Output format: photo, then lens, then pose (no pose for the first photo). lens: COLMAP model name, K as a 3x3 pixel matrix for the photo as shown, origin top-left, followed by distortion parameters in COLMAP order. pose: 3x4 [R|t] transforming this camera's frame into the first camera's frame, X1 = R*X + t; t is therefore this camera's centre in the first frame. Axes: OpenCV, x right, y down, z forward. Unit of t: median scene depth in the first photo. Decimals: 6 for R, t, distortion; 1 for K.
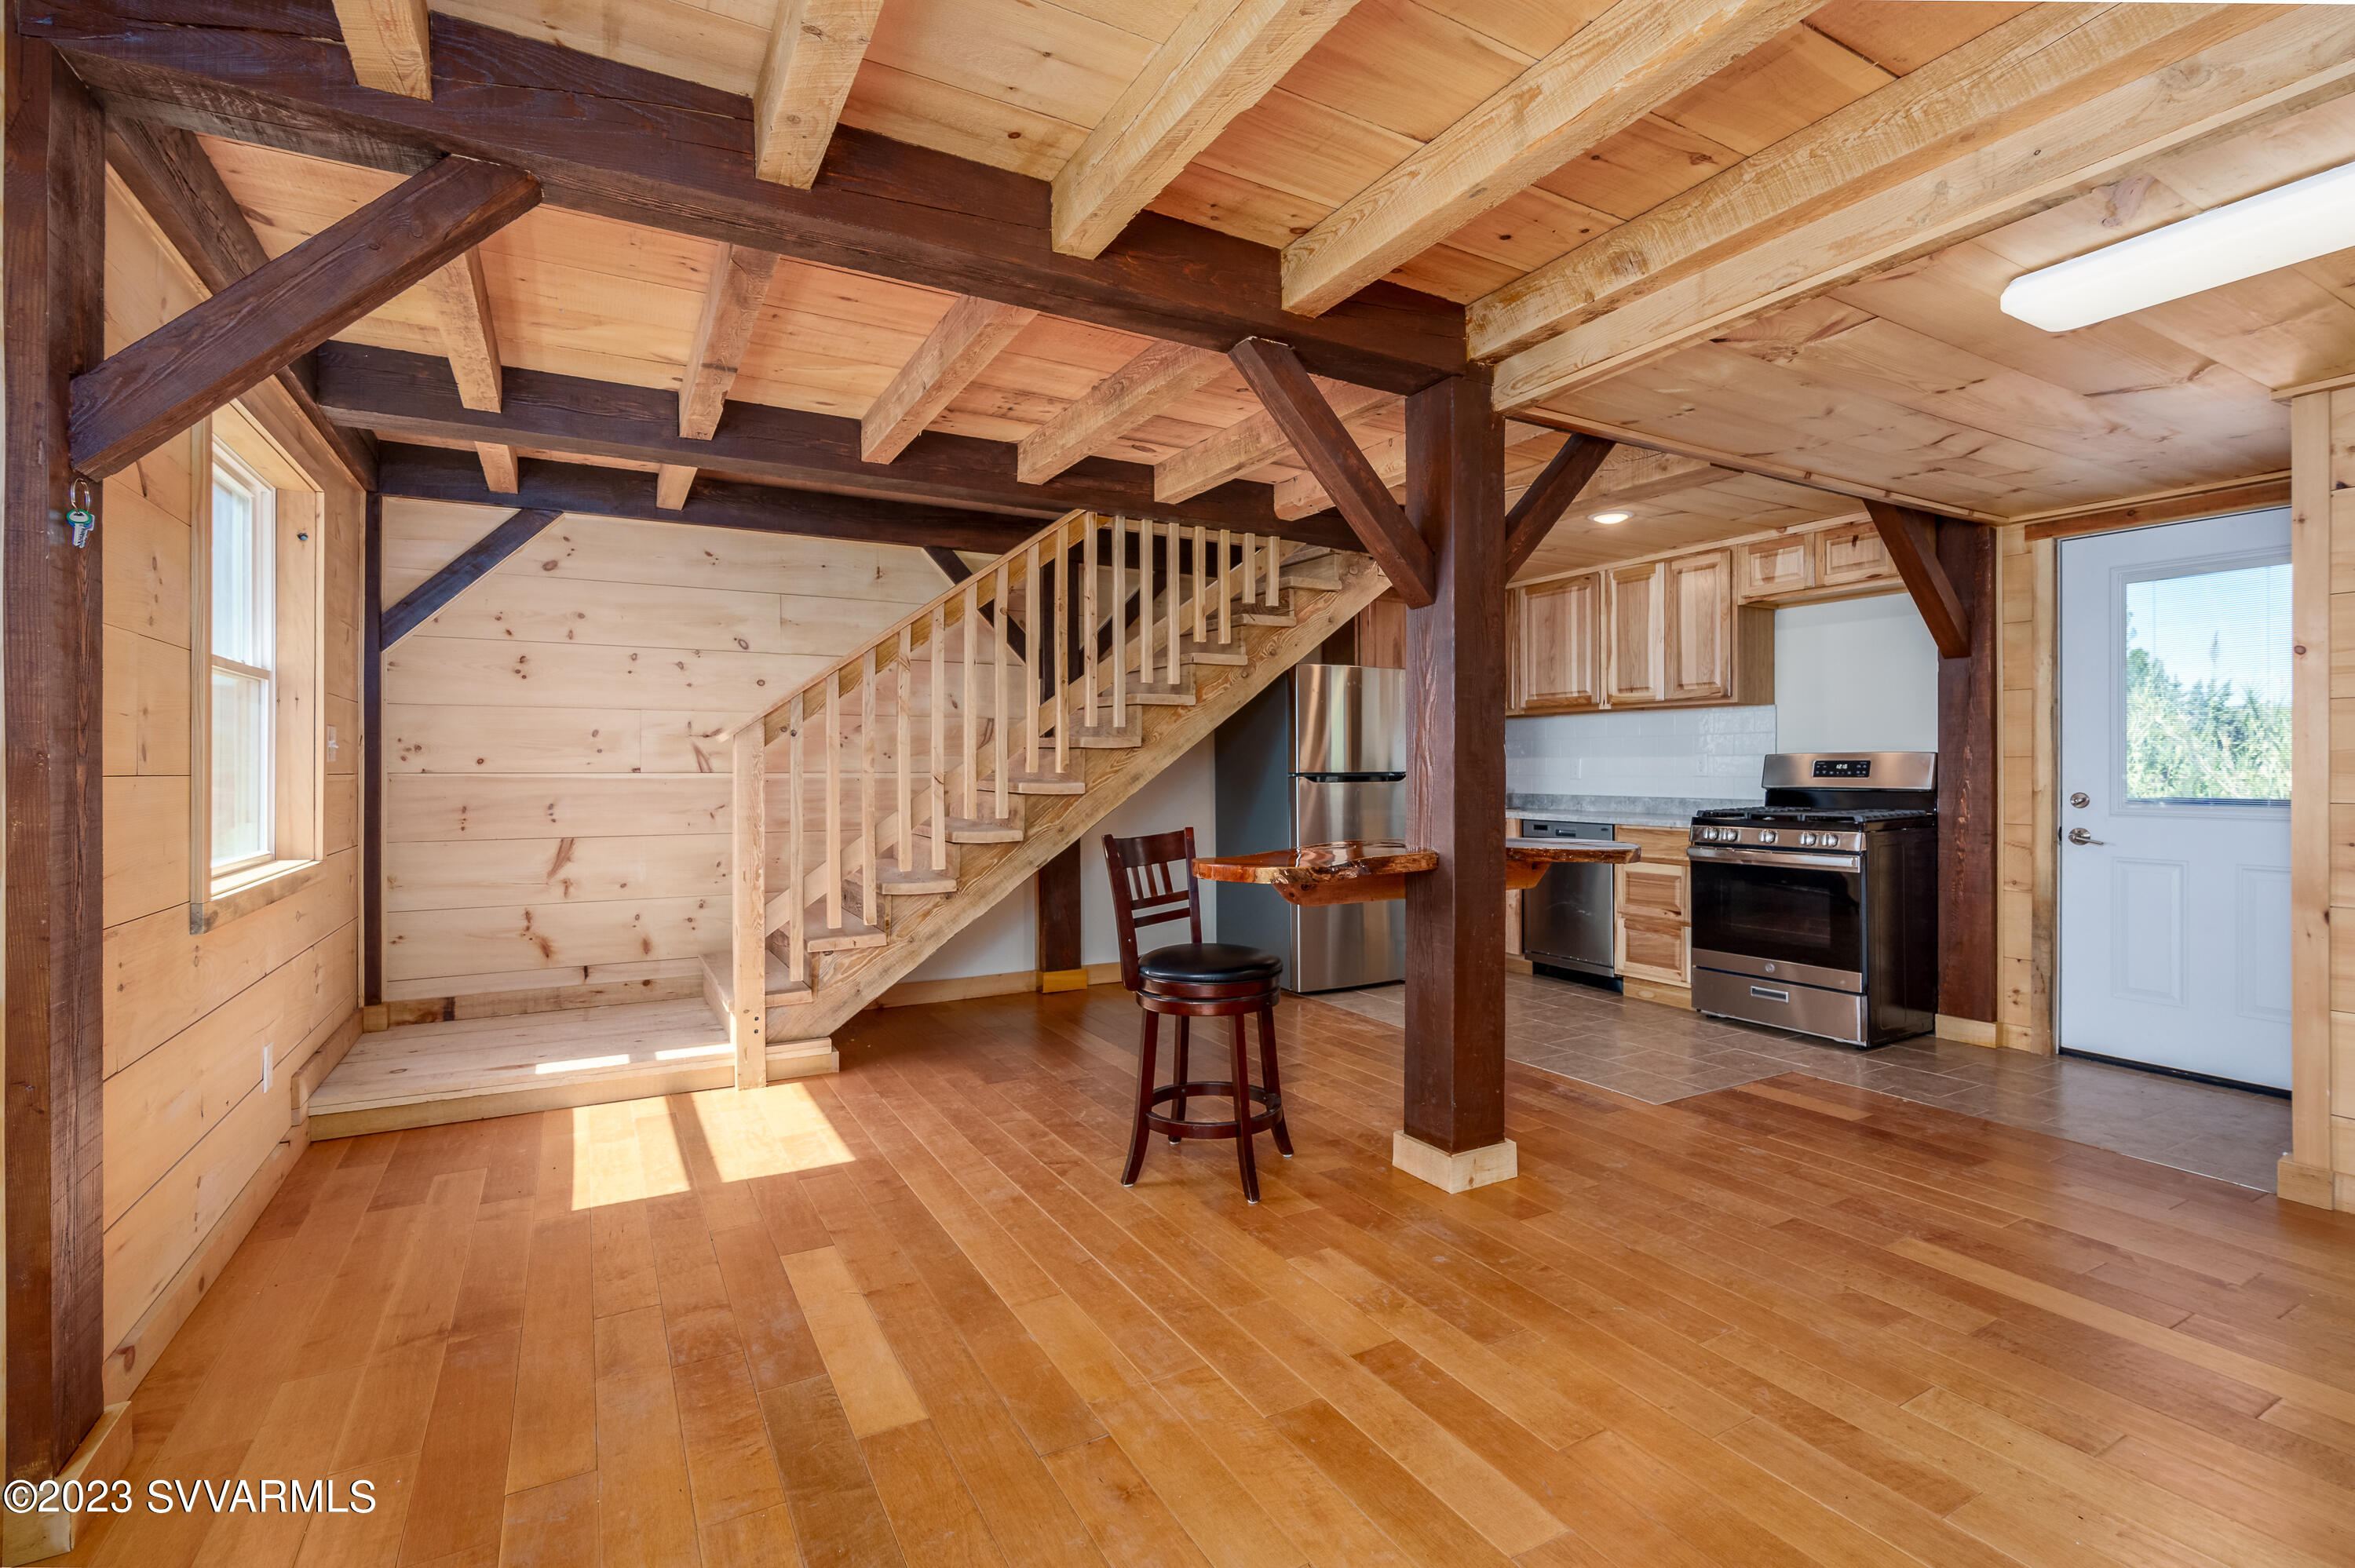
lens RADIAL K [[1070.0, 0, 1184.7], [0, 1070.0, 769.2], [0, 0, 1]] dist [-0.003888, 0.000911]
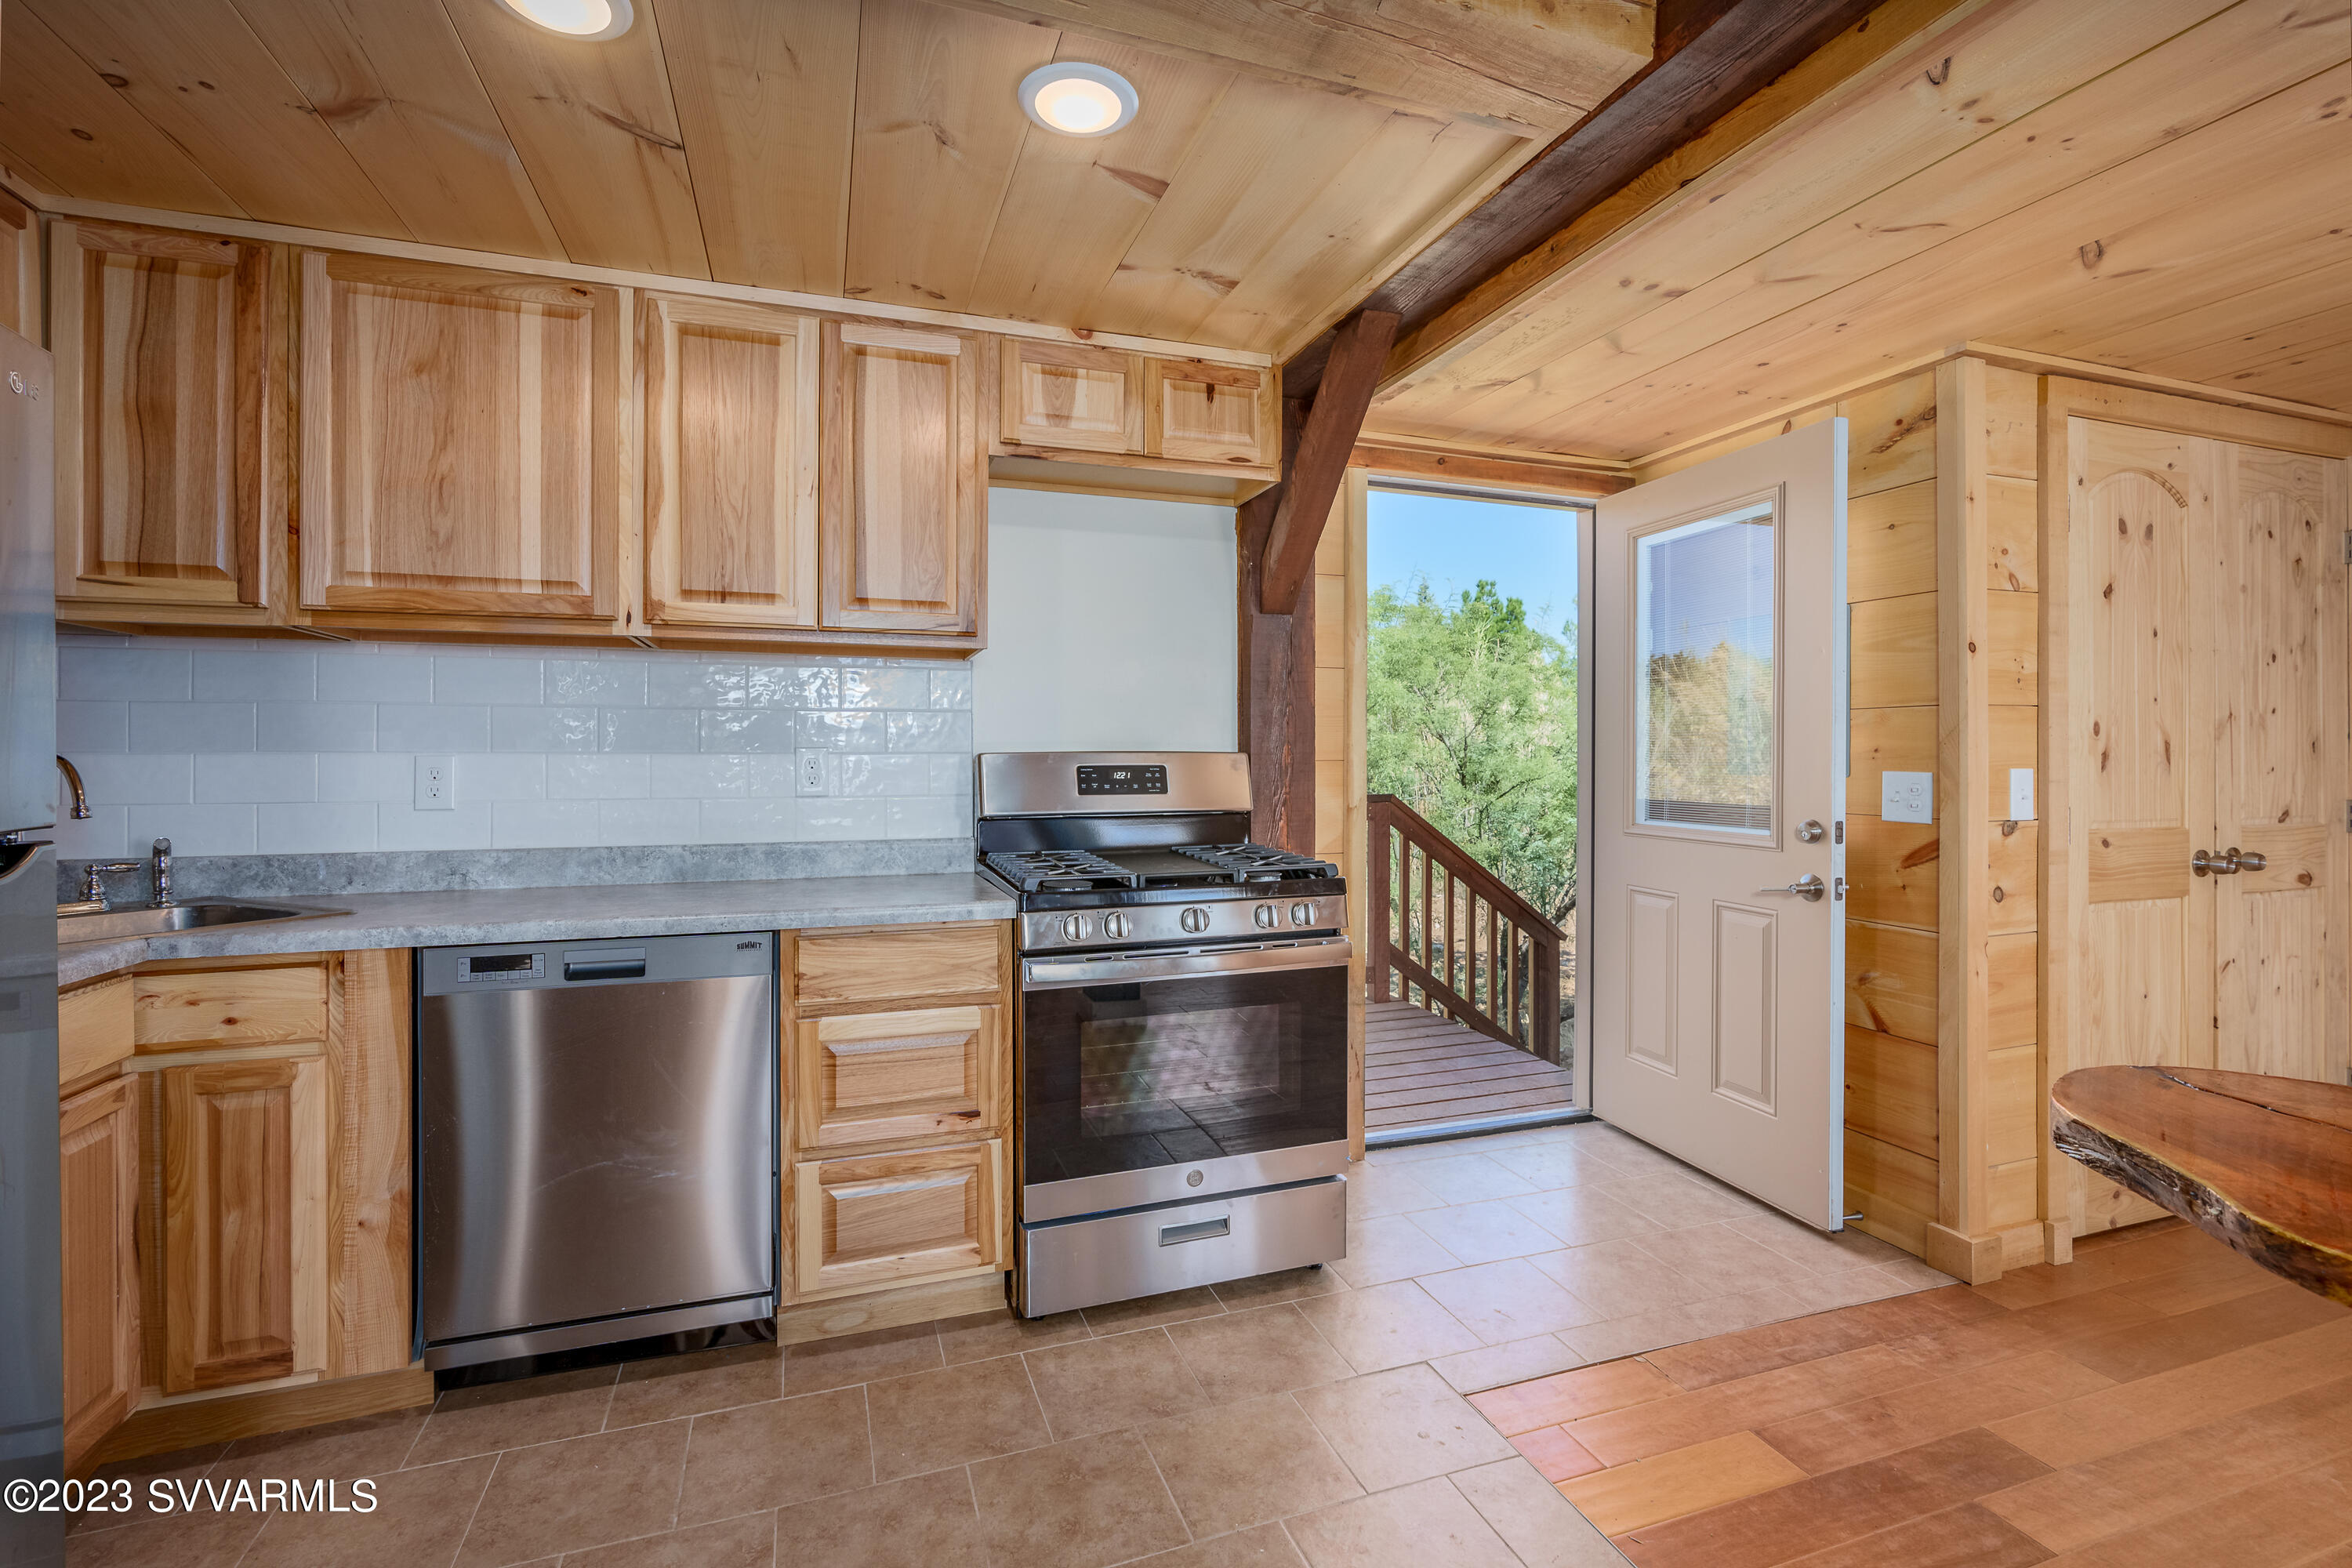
lens RADIAL K [[1054.7, 0, 1178.9], [0, 1054.7, 754.0], [0, 0, 1]] dist [-0.002327, -0.000065]
pose [[0.176022, -0.000063, 0.984386, 0.058848], [0.000014, 1.000000, 0.000061, -0.017402], [-0.984386, 0.000003, 0.176022, 1.032839]]
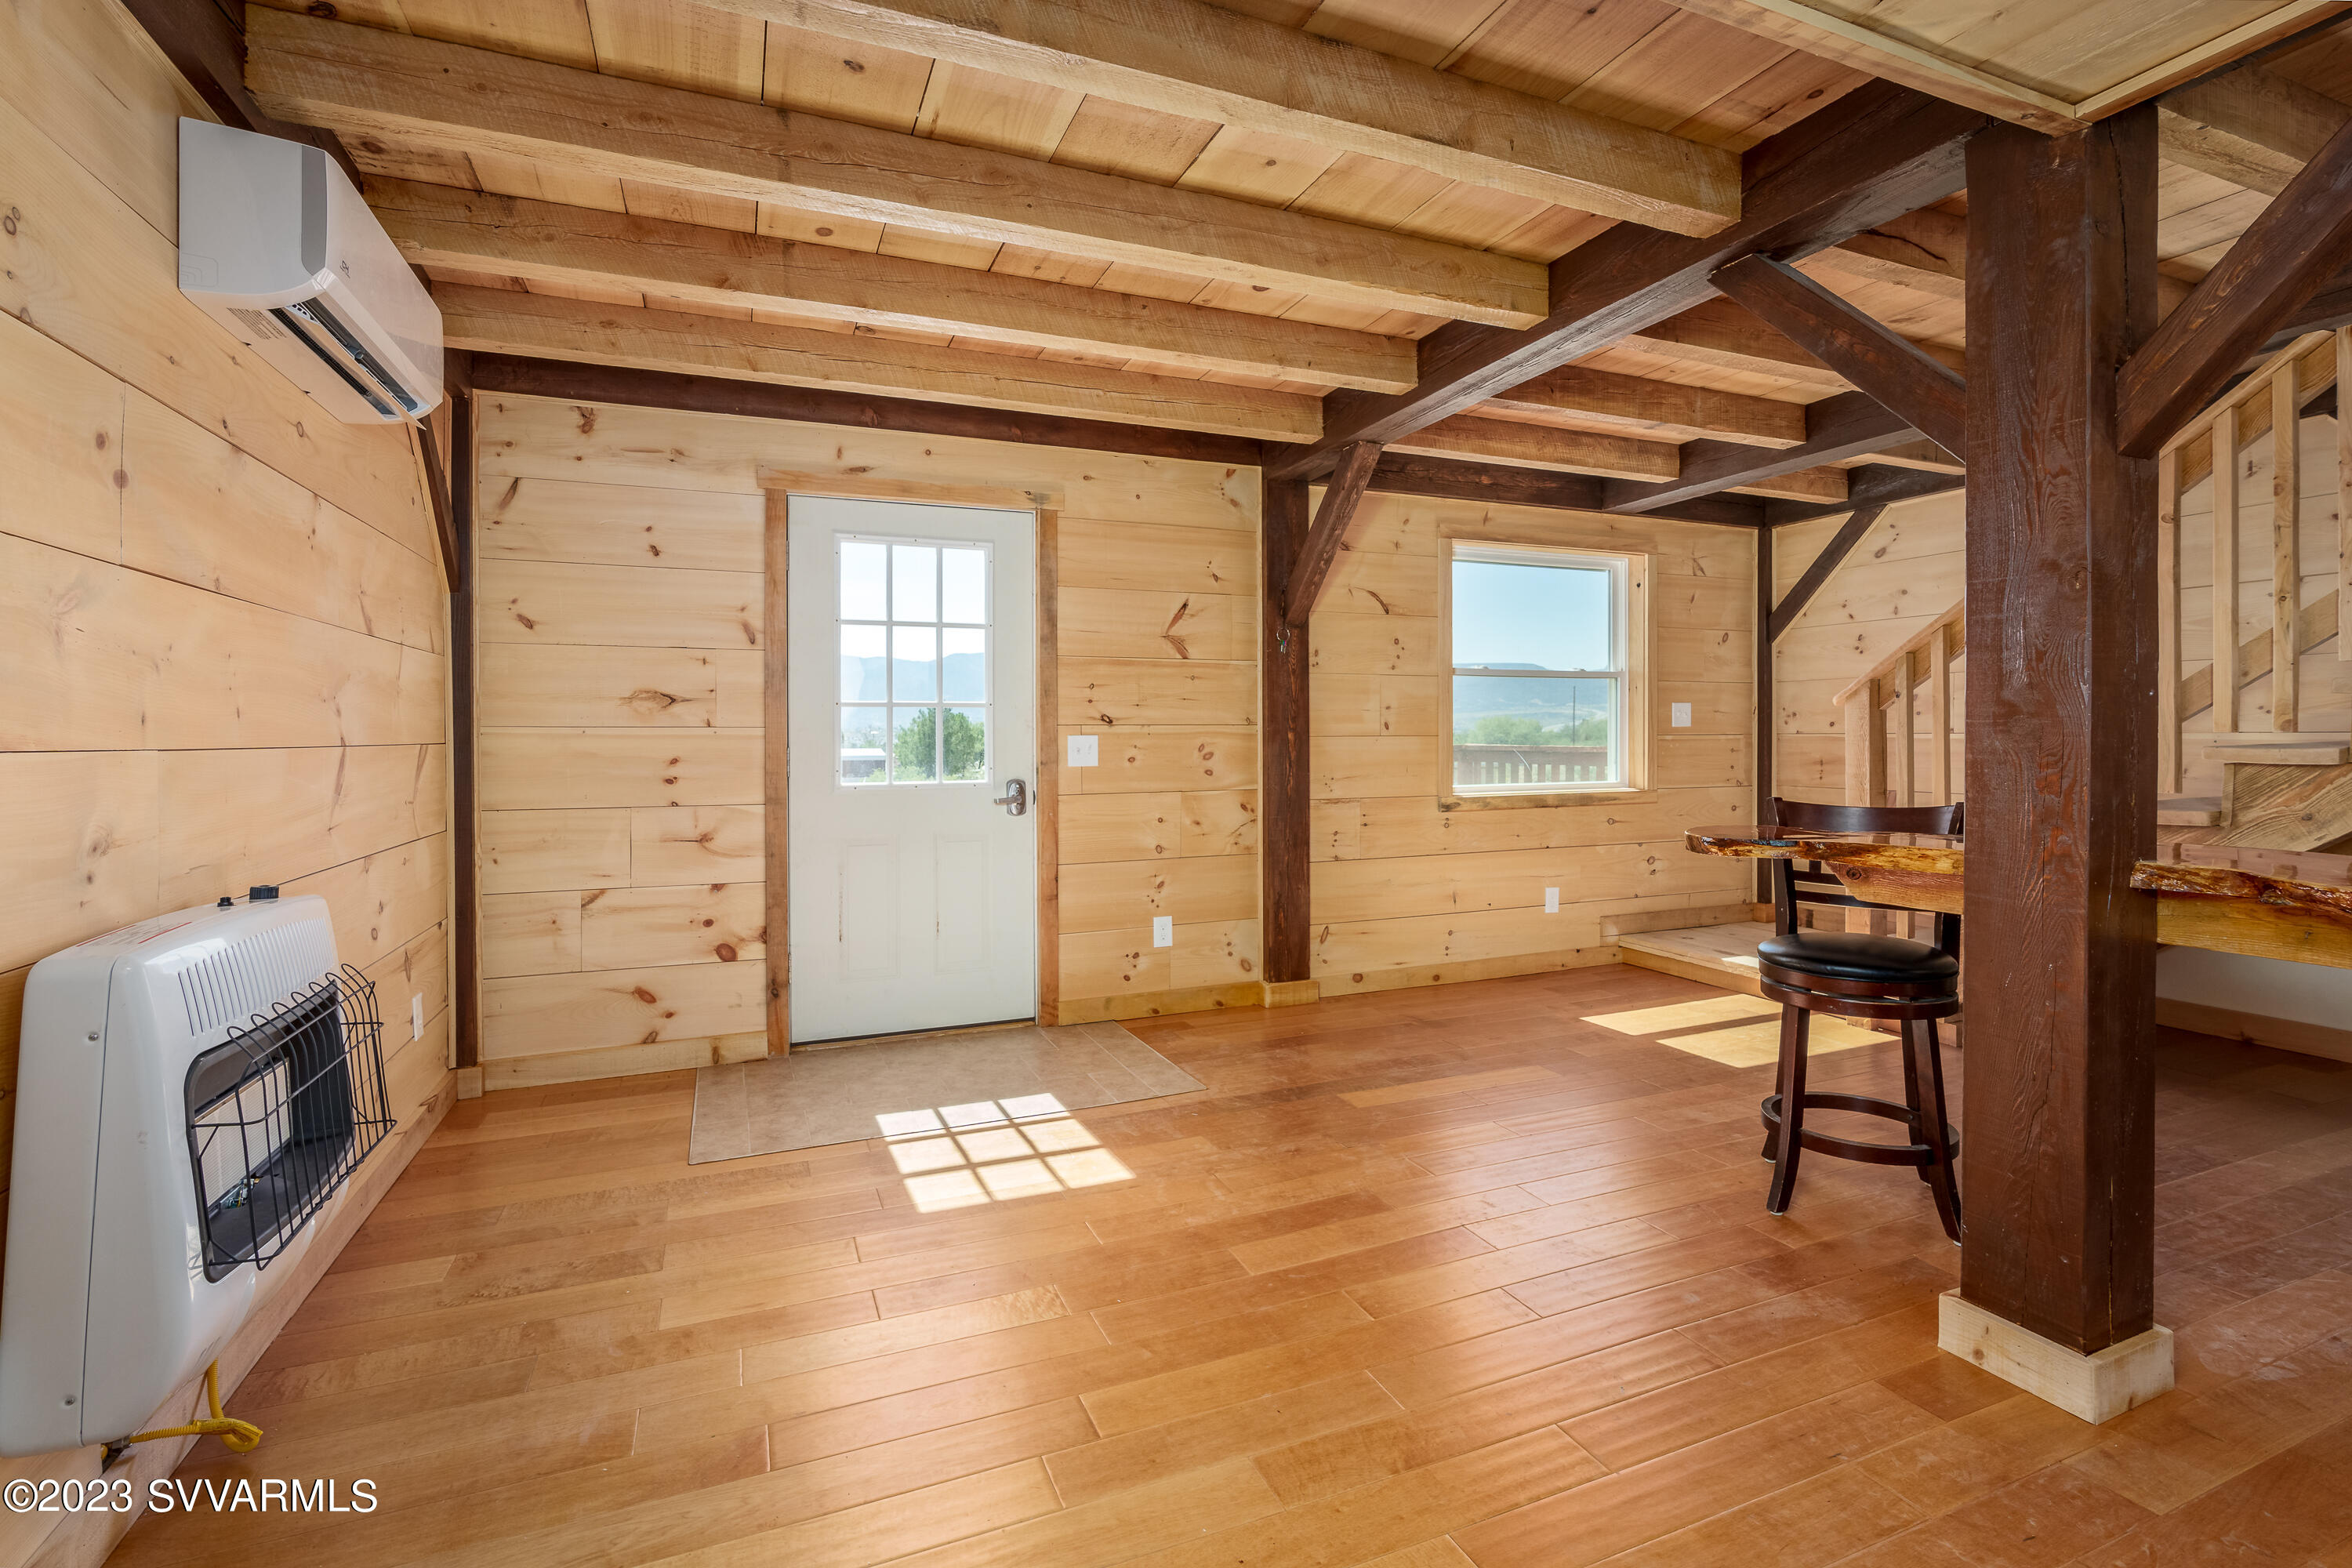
lens RADIAL K [[1072.6, 0, 1181.5], [0, 1072.6, 743.8], [0, 0, 1]] dist [-0.010172, 0.001034]
pose [[-0.116392, 0.008581, -0.993166, 0.693524], [0.005789, 0.999952, 0.007961, 0.001075], [0.993186, -0.004822, -0.116437, 0.422650]]
